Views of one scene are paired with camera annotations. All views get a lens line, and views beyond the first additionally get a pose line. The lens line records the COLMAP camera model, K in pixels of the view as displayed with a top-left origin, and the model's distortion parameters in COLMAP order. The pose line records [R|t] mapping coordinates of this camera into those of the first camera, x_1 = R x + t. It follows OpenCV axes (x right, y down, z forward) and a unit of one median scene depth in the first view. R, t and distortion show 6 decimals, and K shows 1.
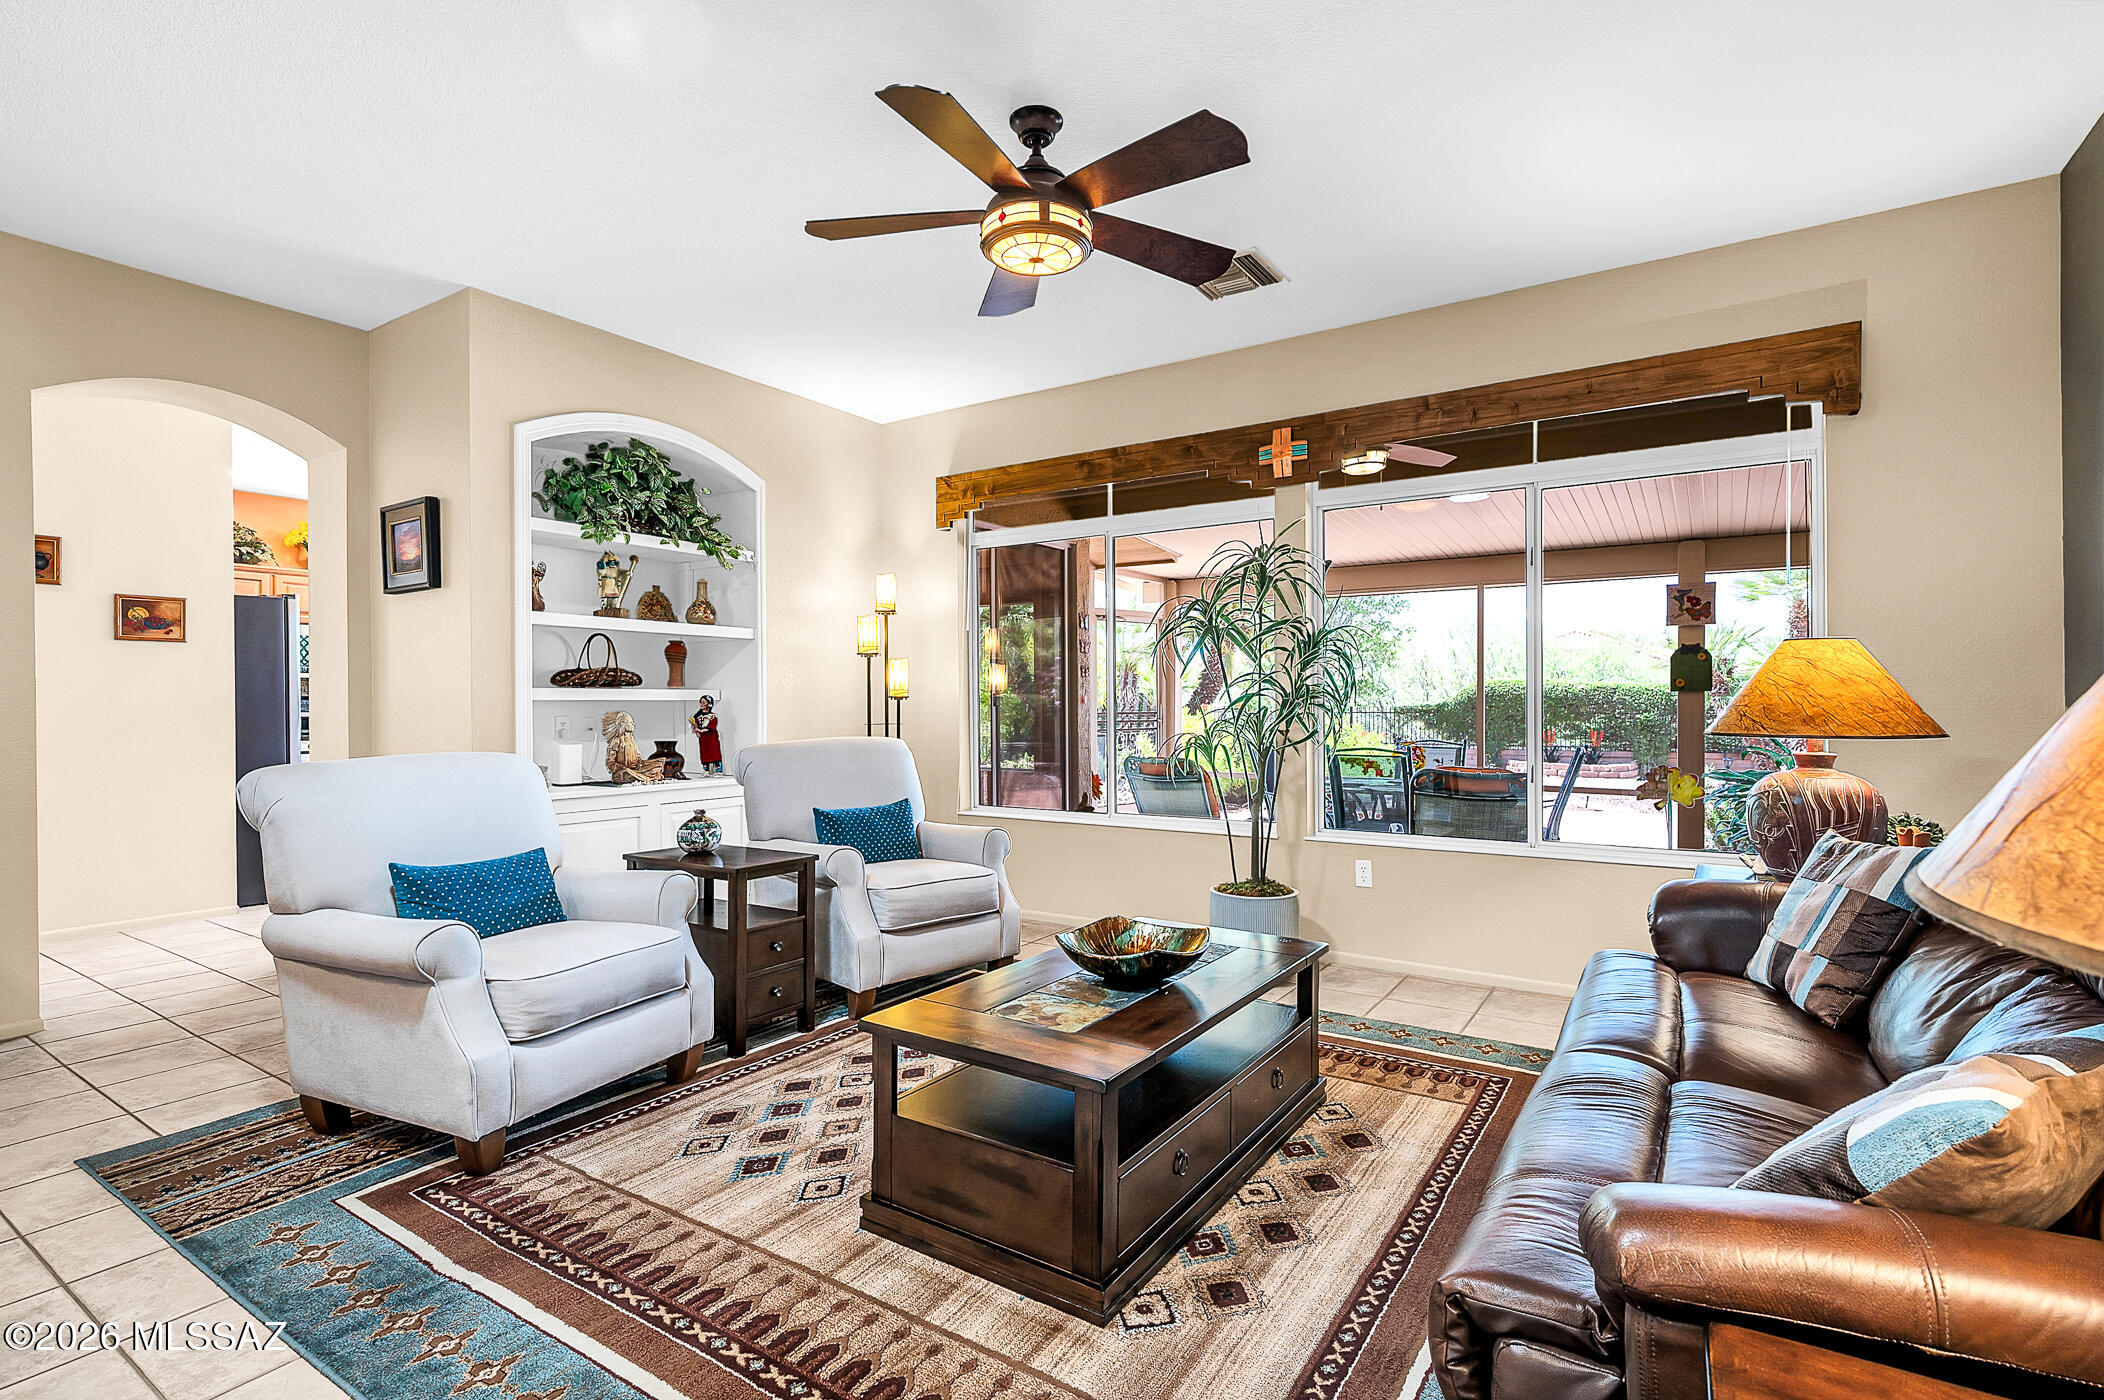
lens RADIAL K [[986.2, 0, 1056.6], [0, 986.2, 707.2], [0, 0, 1]] dist [0.001239, 0.000294]
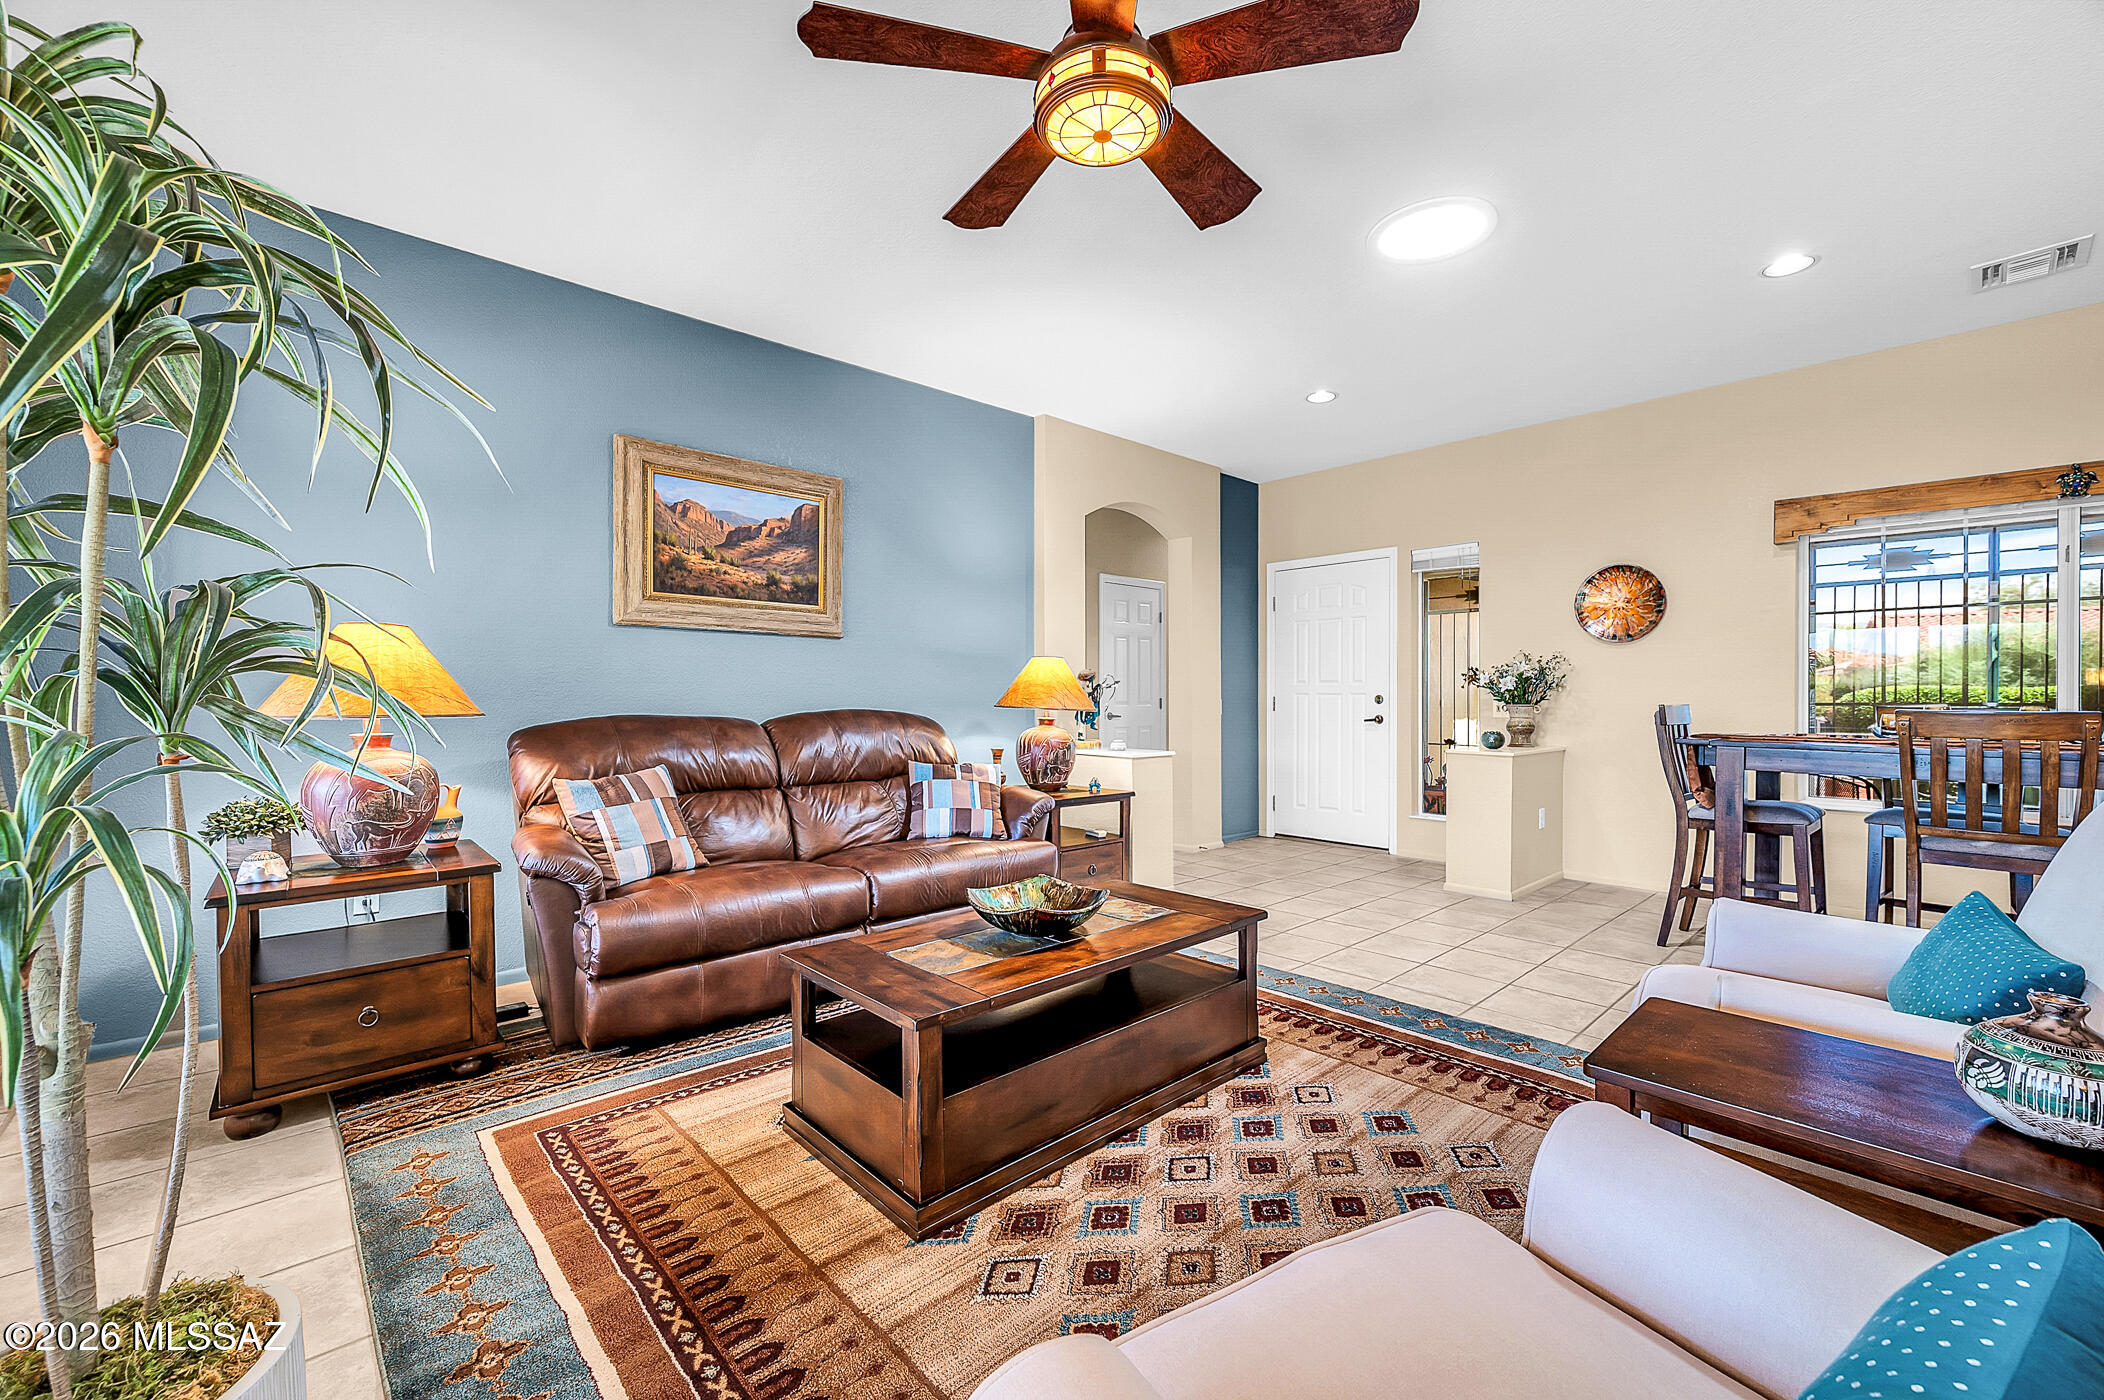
lens RADIAL K [[851.4, 0, 1052.0], [0, 851.4, 700.0], [0, 0, 1]] dist [-0.000290, -0.000046]
pose [[-0.970444, 0.000923, 0.241323, -0.149520], [0.003200, 0.999954, 0.009043, 0.007781], [-0.241303, 0.009548, -0.970403, 1.694576]]
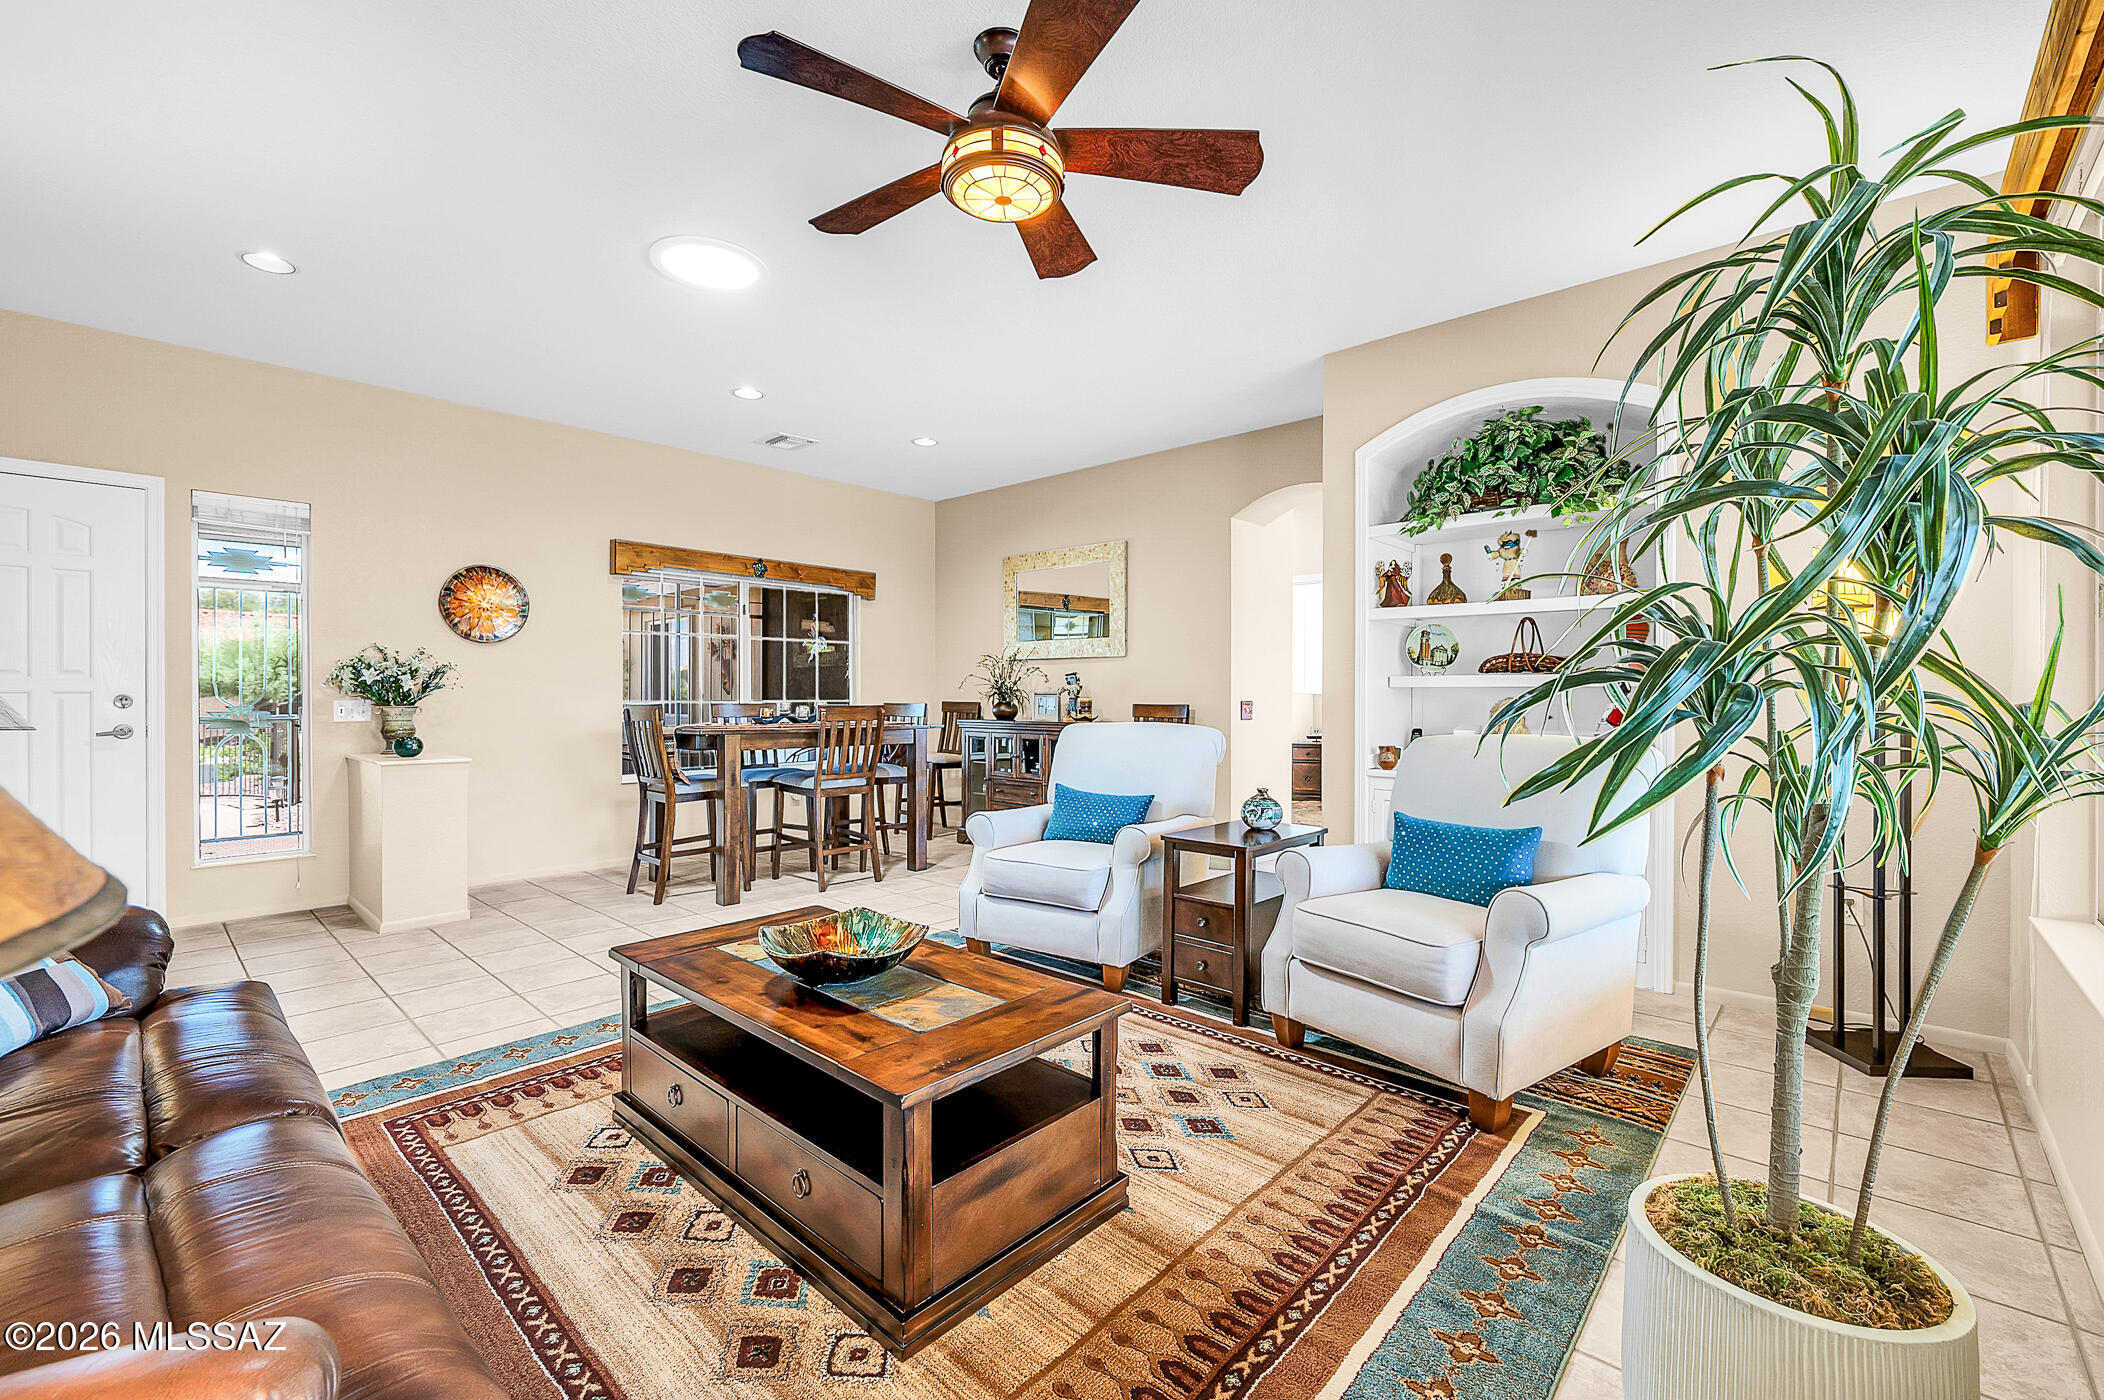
lens RADIAL K [[887.9, 0, 1066.8], [0, 887.9, 683.0], [0, 0, 1]] dist [-0.000385, -0.000069]
pose [[-0.153167, -0.009946, -0.988150, 0.789722], [-0.007472, 0.999932, -0.008906, -0.000069], [0.988172, 0.006019, -0.153231, 1.184831]]
